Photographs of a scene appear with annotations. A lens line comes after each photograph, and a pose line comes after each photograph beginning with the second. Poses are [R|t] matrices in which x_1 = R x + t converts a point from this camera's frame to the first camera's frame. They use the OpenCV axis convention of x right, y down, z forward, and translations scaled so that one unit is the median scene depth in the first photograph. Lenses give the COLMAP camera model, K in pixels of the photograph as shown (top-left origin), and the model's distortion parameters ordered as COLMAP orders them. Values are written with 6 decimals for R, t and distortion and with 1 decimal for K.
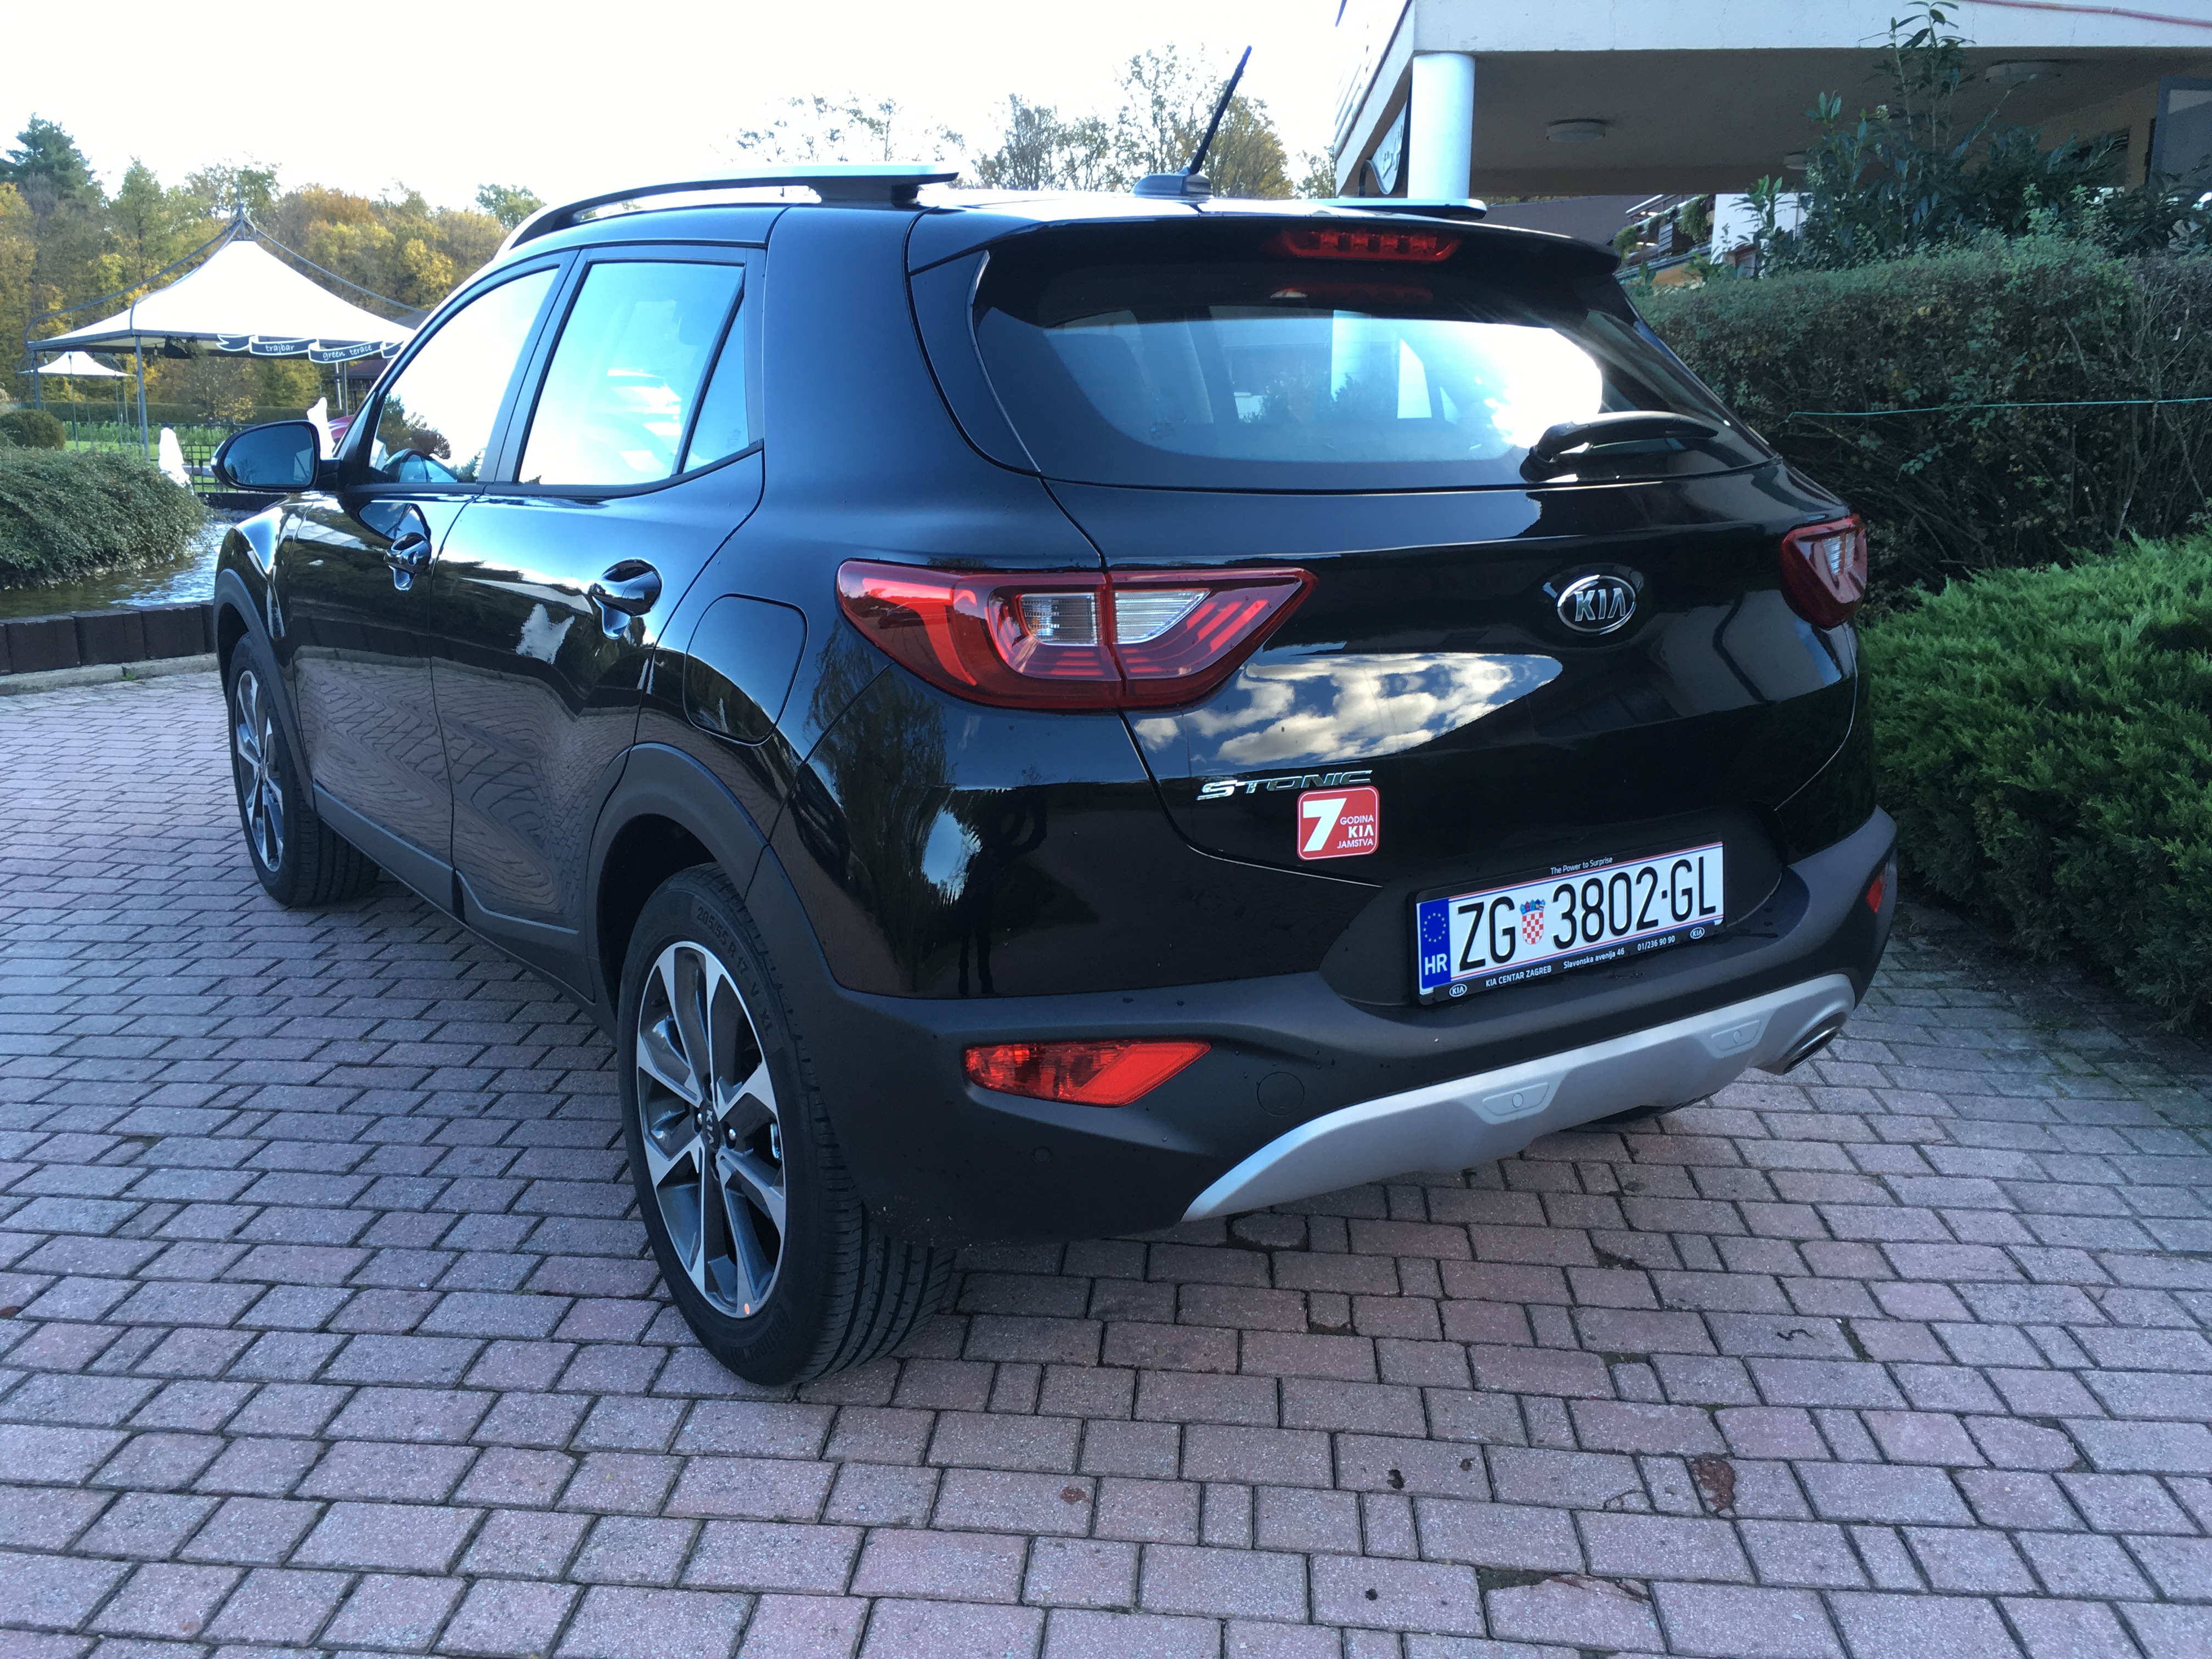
lens RADIAL K [[1916.3, 0, 1106.9], [0, 1916.3, 826.6], [0, 0, 1]] dist [0.078853, -0.114346]
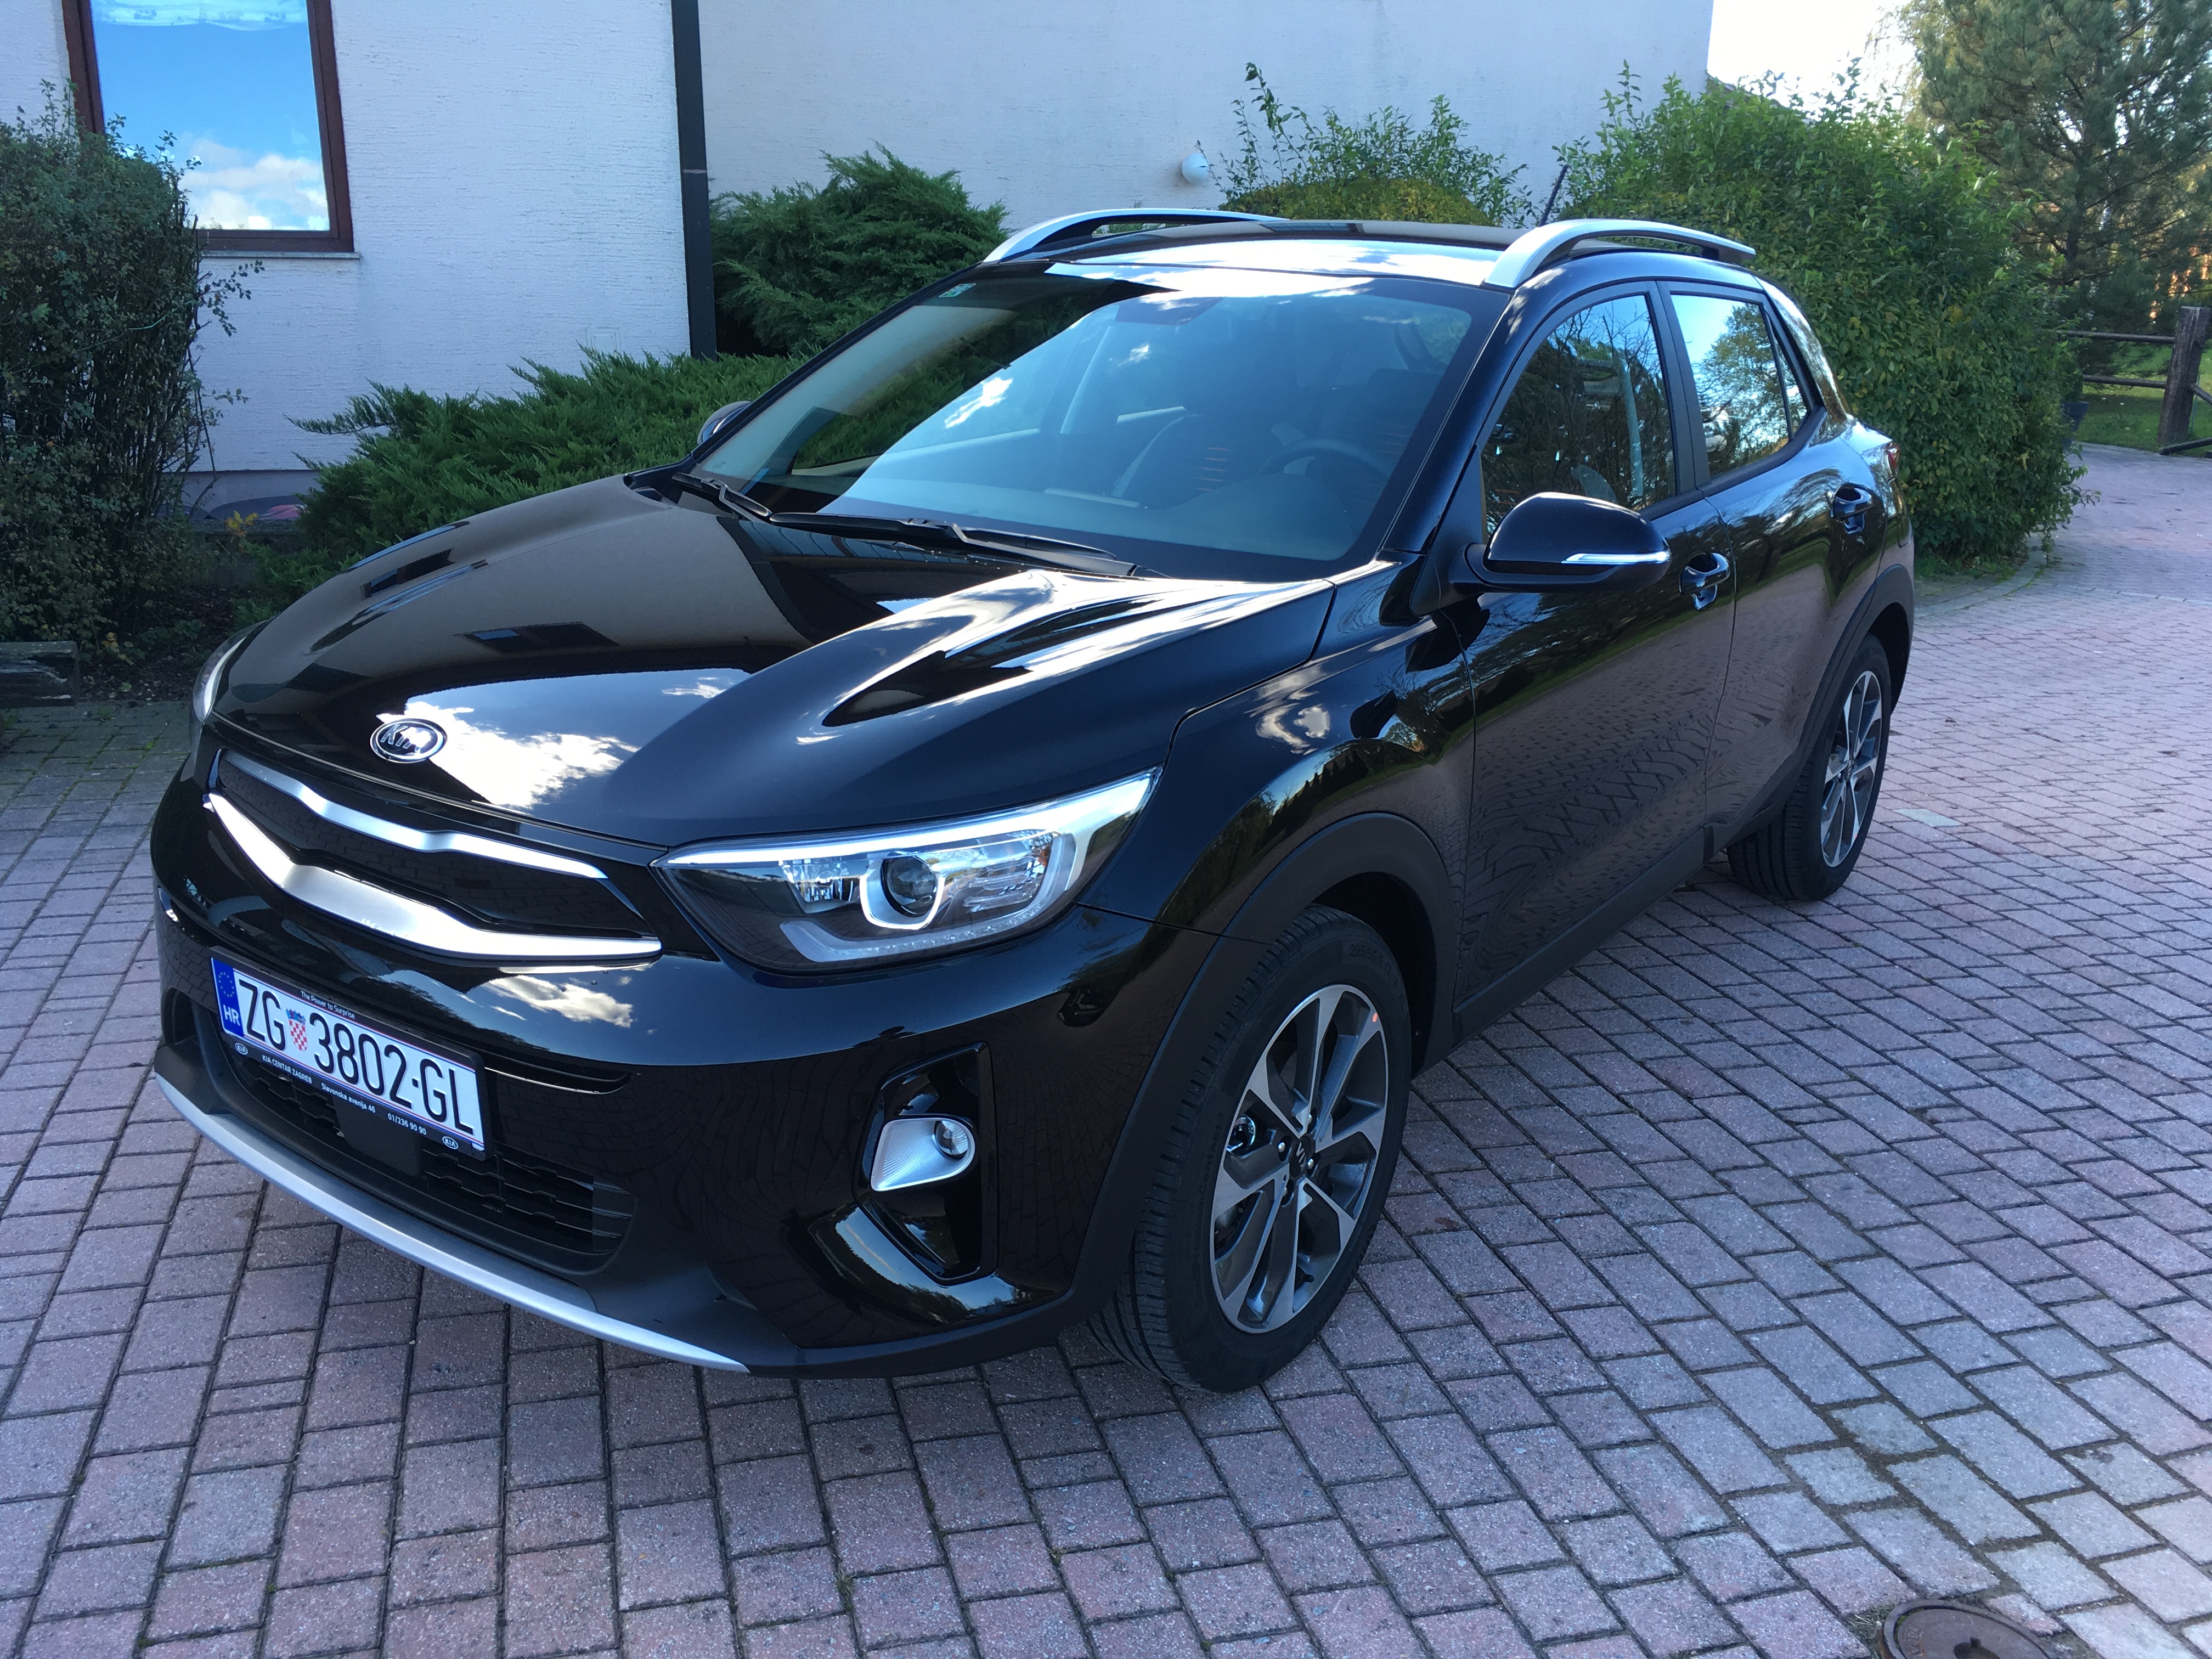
lens RADIAL K [[1916.3, 0, 1102.9], [0, 1916.3, 831.9], [0, 0, 1]] dist [0.078853, -0.114346]
pose [[-0.350277, -0.289304, 0.890848, -1.190474], [0.183303, 0.911540, 0.368097, -0.446026], [-0.918535, 0.292231, -0.266261, 1.573492]]
